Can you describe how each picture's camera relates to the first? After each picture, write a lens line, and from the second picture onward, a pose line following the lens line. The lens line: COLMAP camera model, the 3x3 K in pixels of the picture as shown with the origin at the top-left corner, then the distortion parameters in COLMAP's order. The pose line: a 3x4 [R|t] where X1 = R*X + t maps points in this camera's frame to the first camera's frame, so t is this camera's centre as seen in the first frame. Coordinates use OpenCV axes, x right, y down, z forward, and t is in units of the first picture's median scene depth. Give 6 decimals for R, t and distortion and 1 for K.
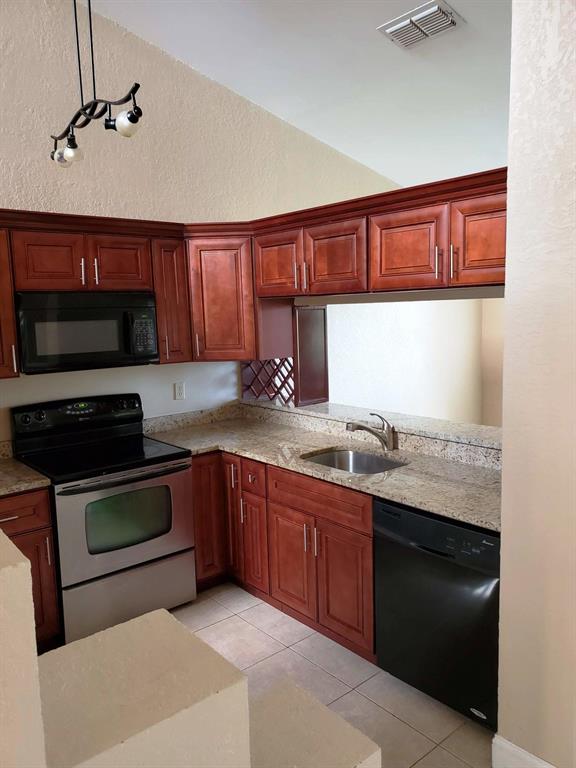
lens RADIAL K [[595.1, 0, 289.6], [0, 595.1, 387.3], [0, 0, 1]] dist [0.030401, -0.020599]
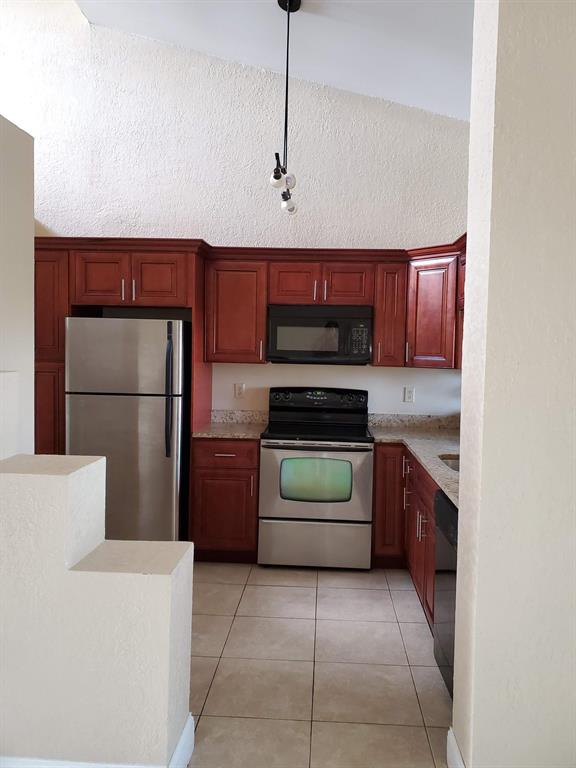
lens RADIAL K [[595.1, 0, 289.9], [0, 595.1, 381.6], [0, 0, 1]] dist [0.030401, -0.020599]
pose [[0.707327, 0.078858, -0.702474, 0.519988], [-0.133382, 0.990796, -0.023079, 0.043703], [0.694188, 0.110022, 0.711335, 0.030005]]
